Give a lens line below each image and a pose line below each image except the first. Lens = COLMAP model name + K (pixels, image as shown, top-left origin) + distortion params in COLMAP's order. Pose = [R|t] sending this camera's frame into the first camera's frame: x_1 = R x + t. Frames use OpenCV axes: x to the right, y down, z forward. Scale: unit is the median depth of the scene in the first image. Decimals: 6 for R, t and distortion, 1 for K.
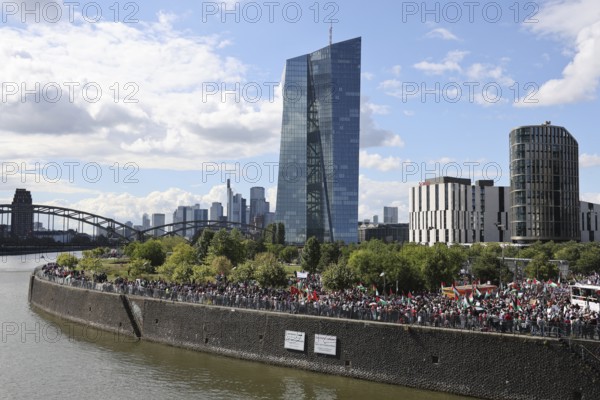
lens RADIAL K [[675.0, 0, 299.5], [0, 675.0, 211.8], [0, 0, 1]] dist [0.090563, 0.009839]
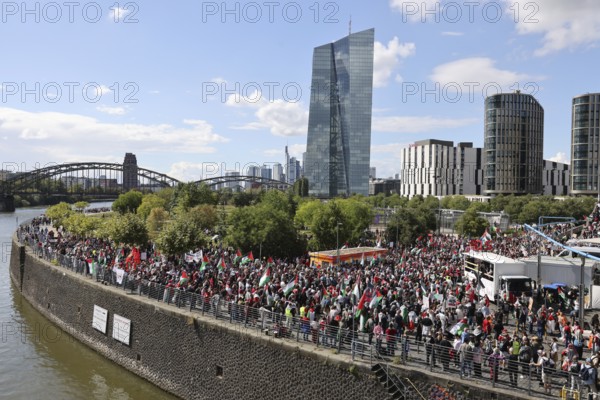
lens RADIAL K [[491.9, 0, 301.2], [0, 491.9, 214.0], [0, 0, 1]] dist [-0.007012, 0.000869]
pose [[0.995816, 0.011181, -0.090691, 0.075964], [-0.003275, 0.996215, 0.086858, 0.004871], [0.091319, -0.086198, 0.992084, 0.127413]]
